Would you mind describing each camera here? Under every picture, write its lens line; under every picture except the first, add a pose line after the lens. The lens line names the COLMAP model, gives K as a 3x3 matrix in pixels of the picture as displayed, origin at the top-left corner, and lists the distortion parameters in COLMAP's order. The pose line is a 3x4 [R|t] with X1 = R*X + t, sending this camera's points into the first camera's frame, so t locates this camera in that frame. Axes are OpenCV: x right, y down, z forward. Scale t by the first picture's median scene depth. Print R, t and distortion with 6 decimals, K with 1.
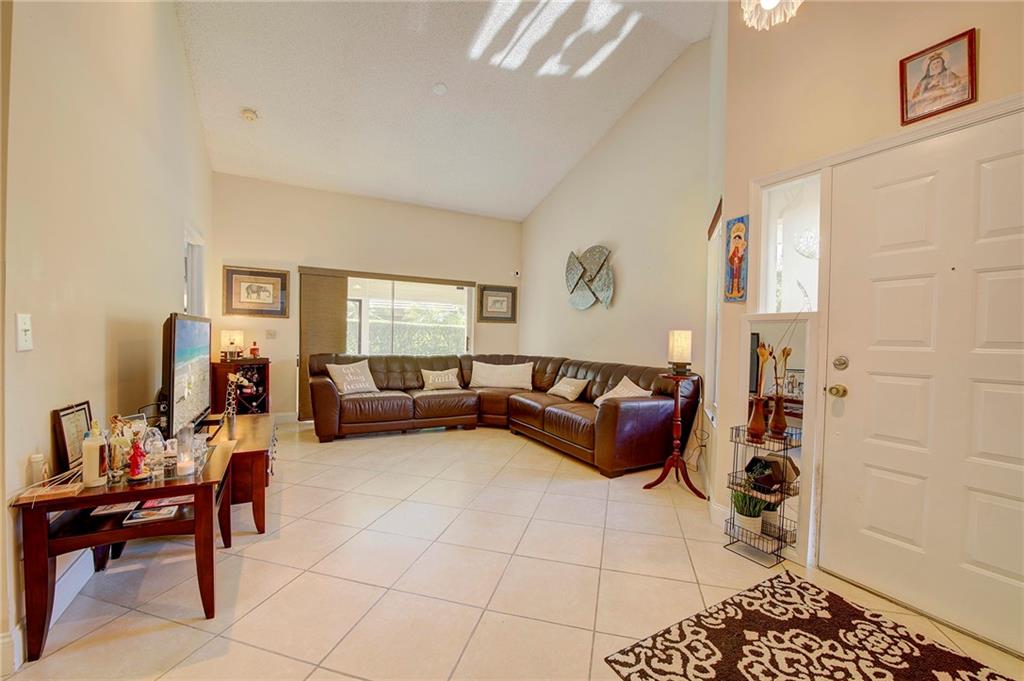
lens RADIAL K [[411.5, 0, 514.0], [0, 411.5, 342.1], [0, 0, 1]] dist [-0.017469, -0.000567]
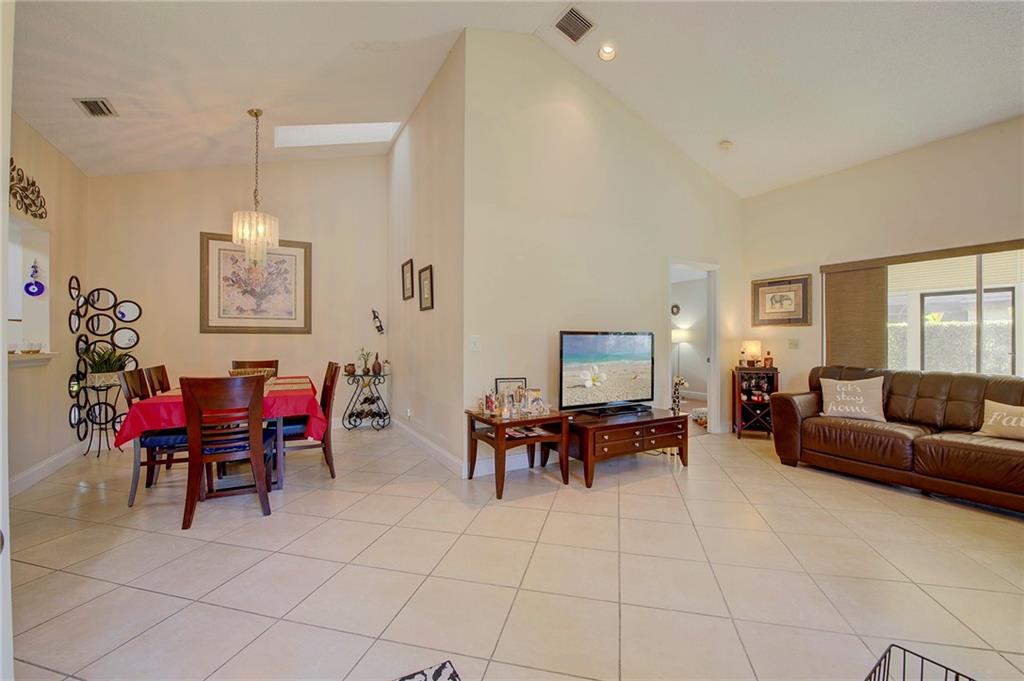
lens RADIAL K [[421.8, 0, 512.0], [0, 421.8, 340.5], [0, 0, 1]] dist [-0.014740, -0.000045]
pose [[0.017026, -0.022670, -0.999598, 0.375198], [-0.012030, 0.999666, -0.022877, 0.003639], [0.999783, 0.012414, 0.016748, 0.332739]]
